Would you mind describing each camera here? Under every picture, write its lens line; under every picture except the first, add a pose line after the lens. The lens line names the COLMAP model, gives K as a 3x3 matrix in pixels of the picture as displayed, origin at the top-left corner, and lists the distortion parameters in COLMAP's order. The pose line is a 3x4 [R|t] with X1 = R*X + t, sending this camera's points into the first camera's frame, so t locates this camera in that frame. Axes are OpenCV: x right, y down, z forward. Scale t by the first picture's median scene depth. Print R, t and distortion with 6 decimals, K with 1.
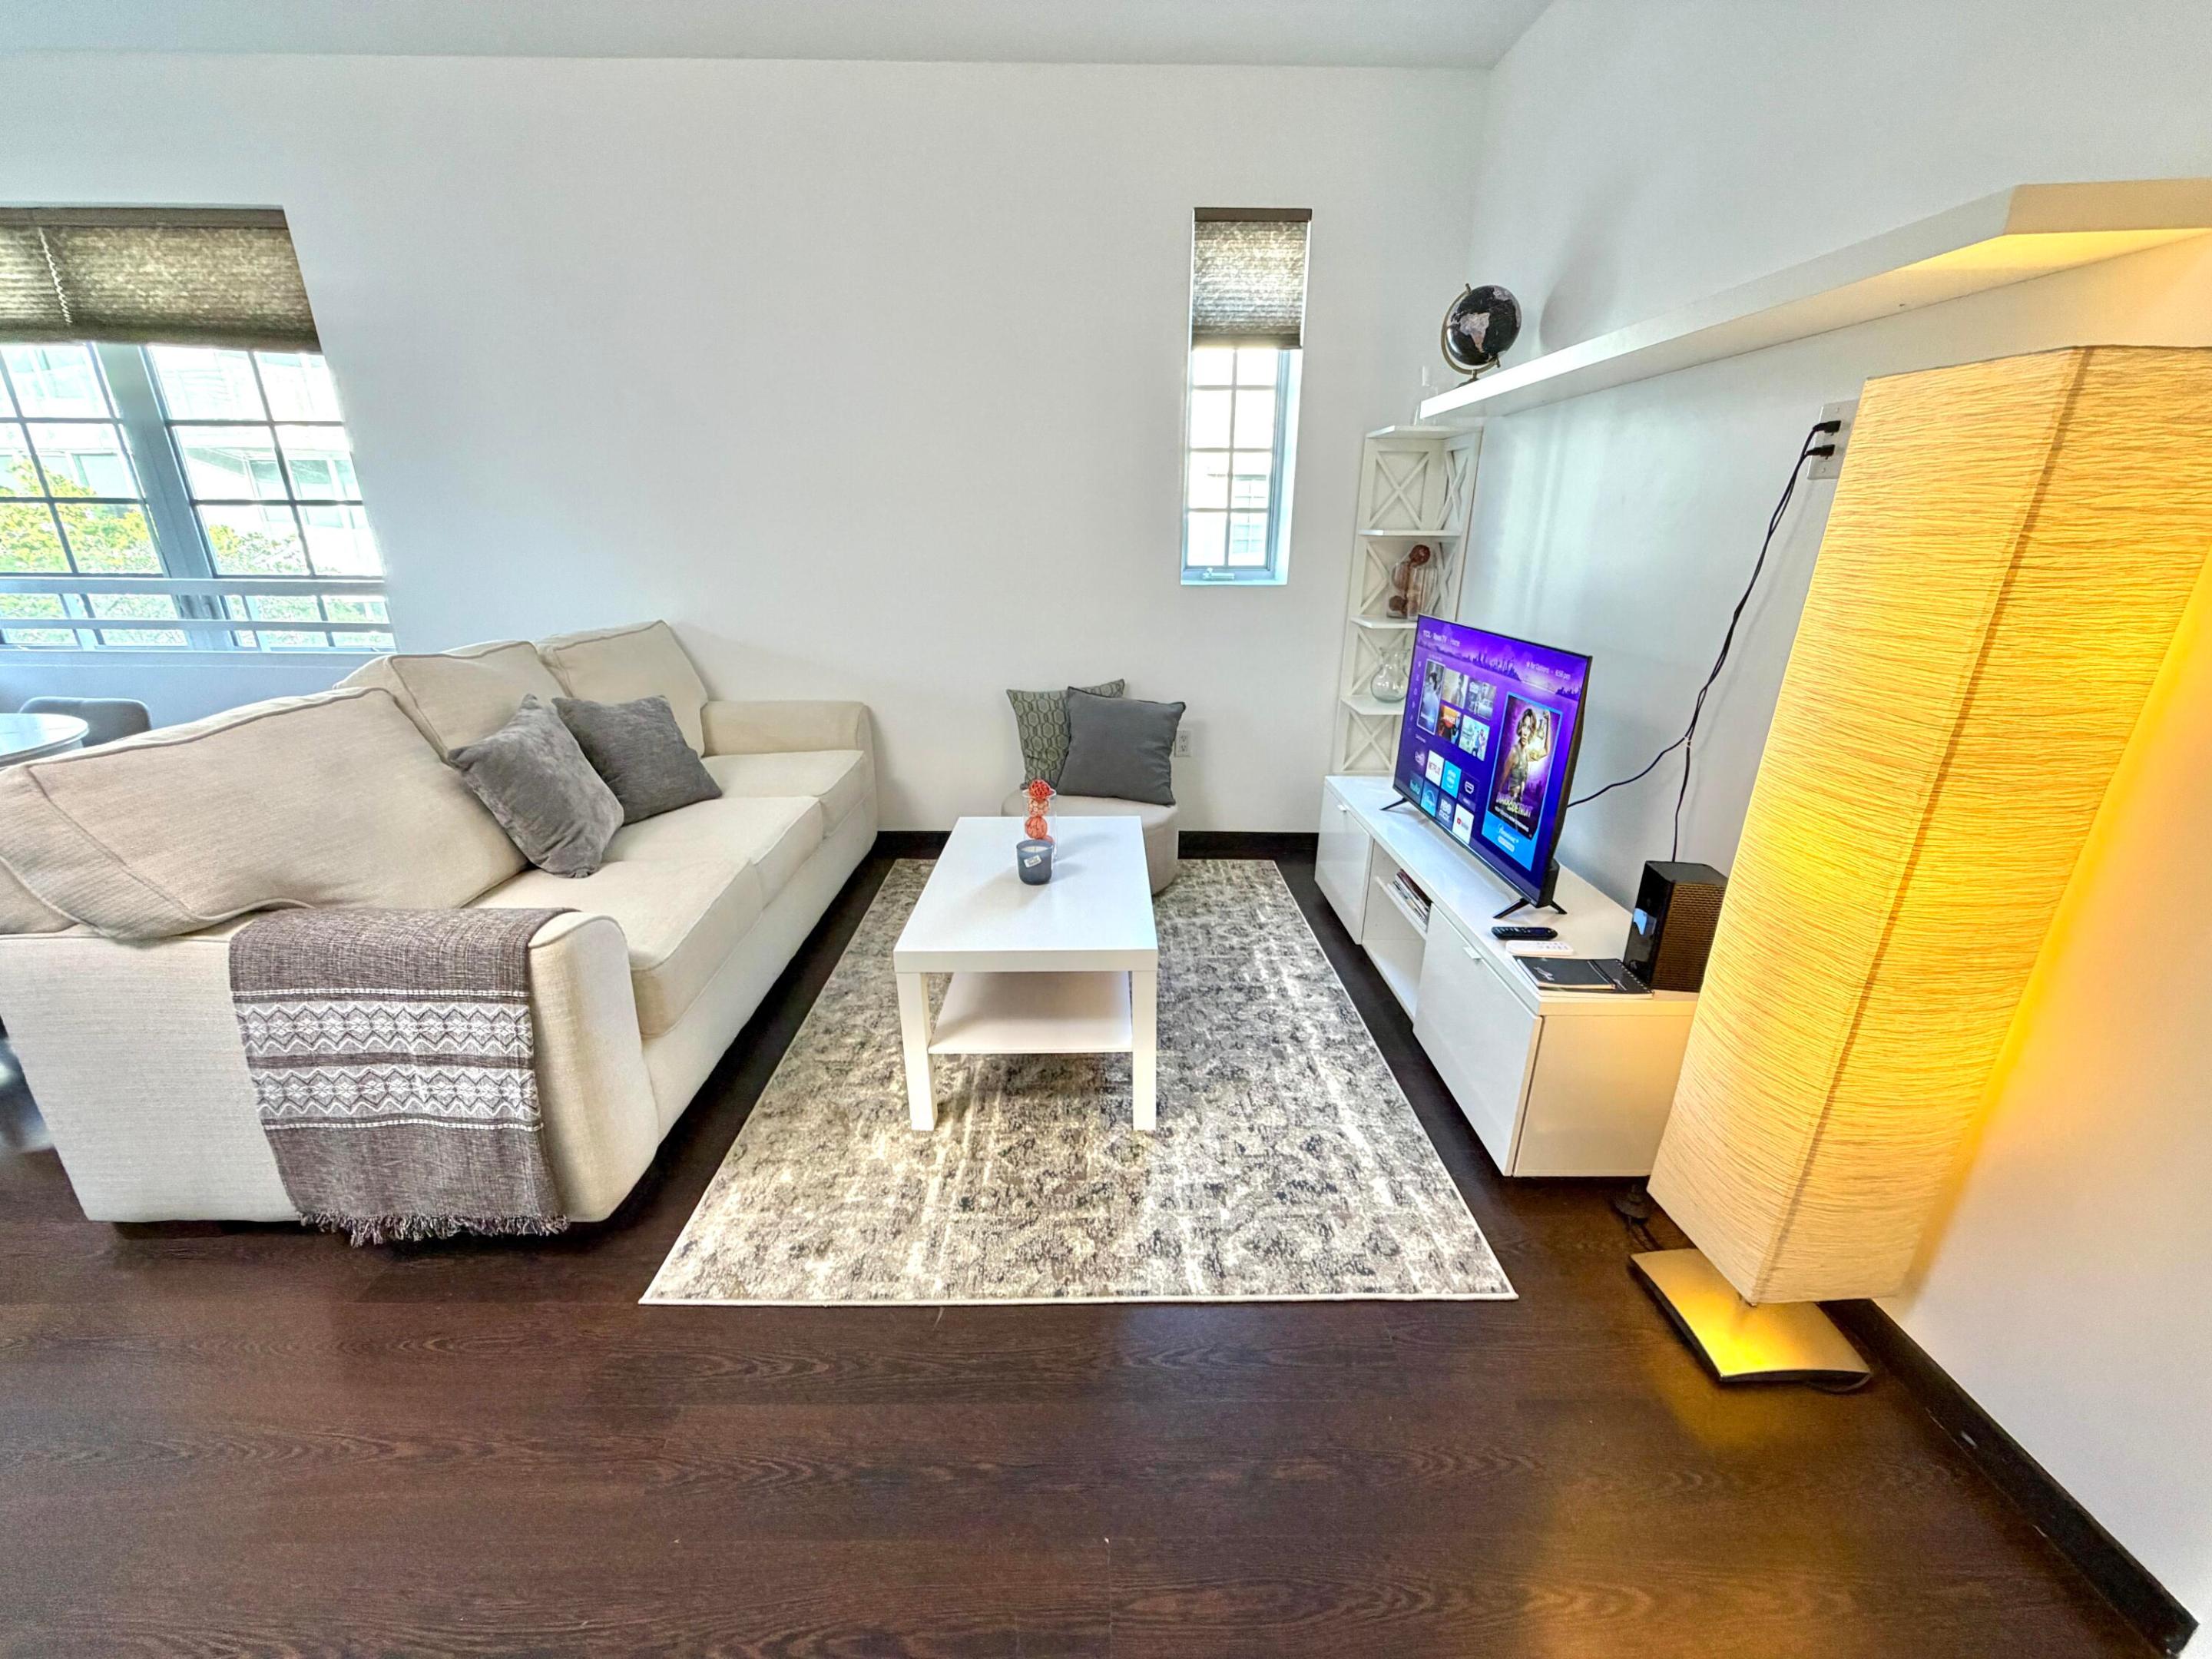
lens RADIAL K [[879.7, 0, 1104.8], [0, 879.7, 836.2], [0, 0, 1]] dist [-0.000144, 0.000121]
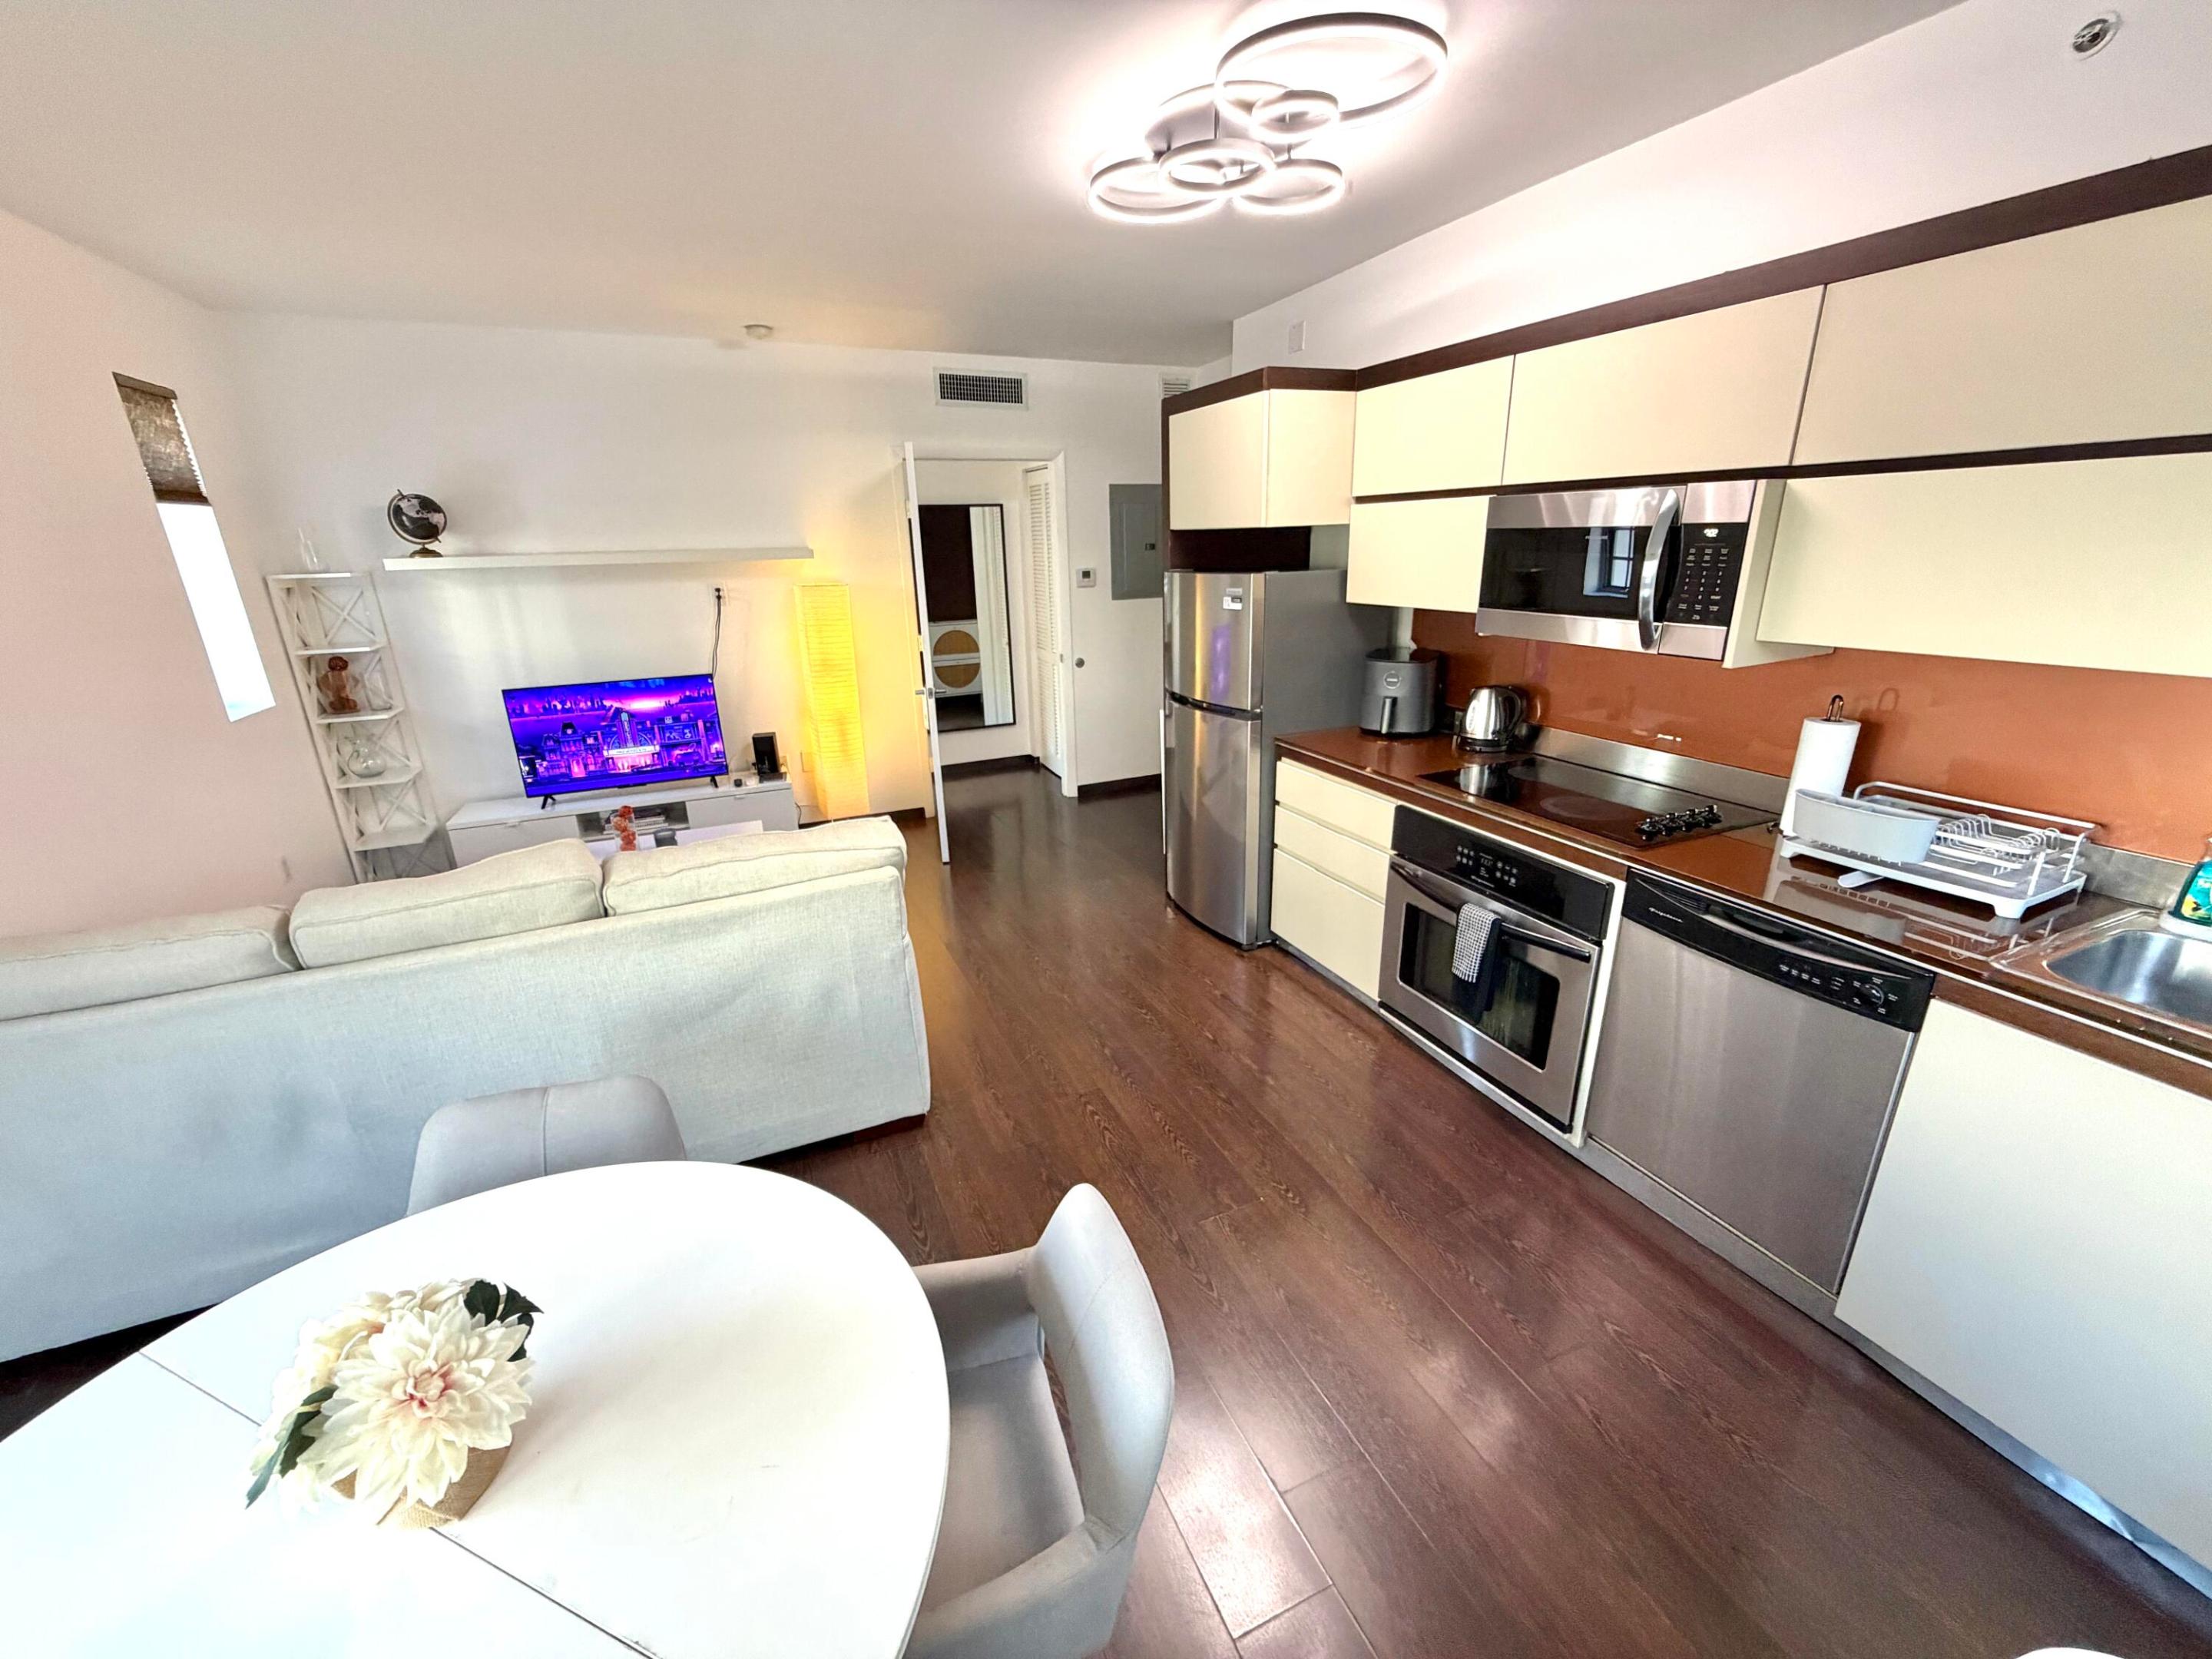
lens RADIAL K [[879.7, 0, 1101.1], [0, 879.7, 832.5], [0, 0, 1]] dist [-0.000144, 0.000121]
pose [[-0.386631, -0.289623, 0.875577, -1.367519], [0.324861, 0.845785, 0.423218, -0.312891], [-0.863123, 0.448070, -0.232919, 0.473599]]
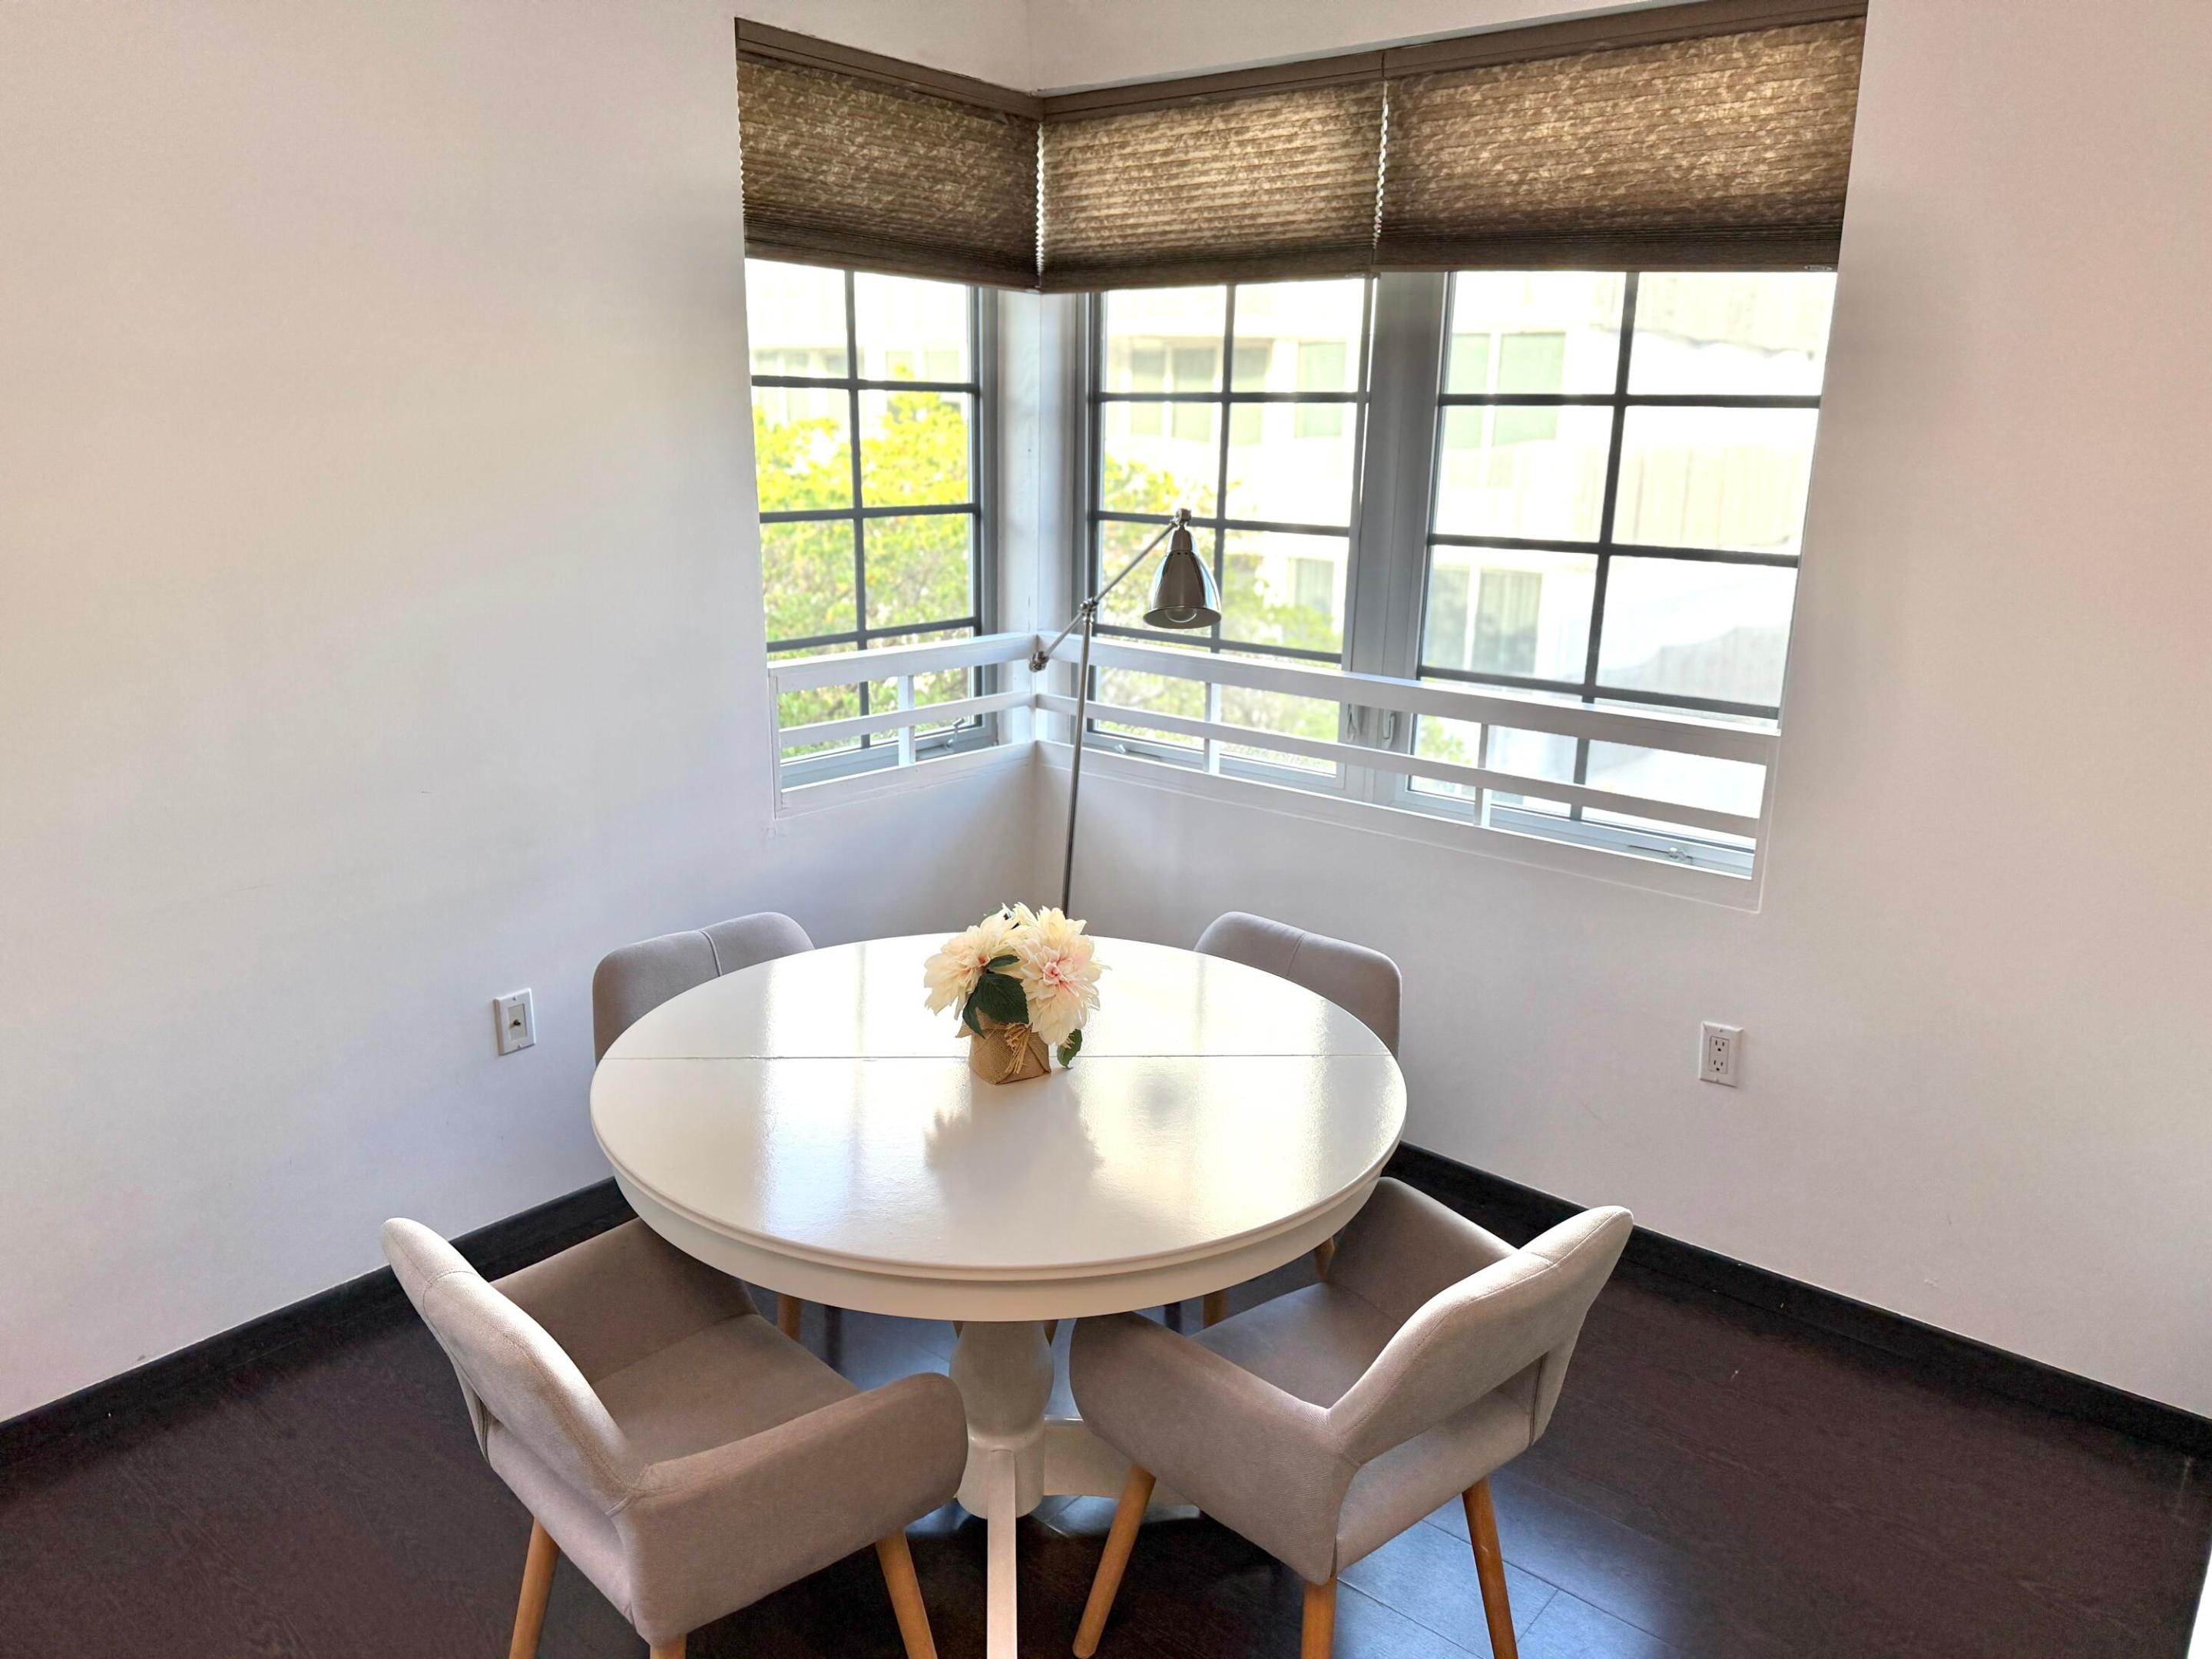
lens RADIAL K [[1551.0, 0, 1107.1], [0, 1551.0, 826.0], [0, 0, 1]] dist [0.074280, -0.094492]
pose [[0.764254, 0.175634, -0.620539, -0.636098], [-0.223848, 0.974624, 0.000161, -0.182332], [0.604820, 0.138783, 0.784176, 0.161645]]
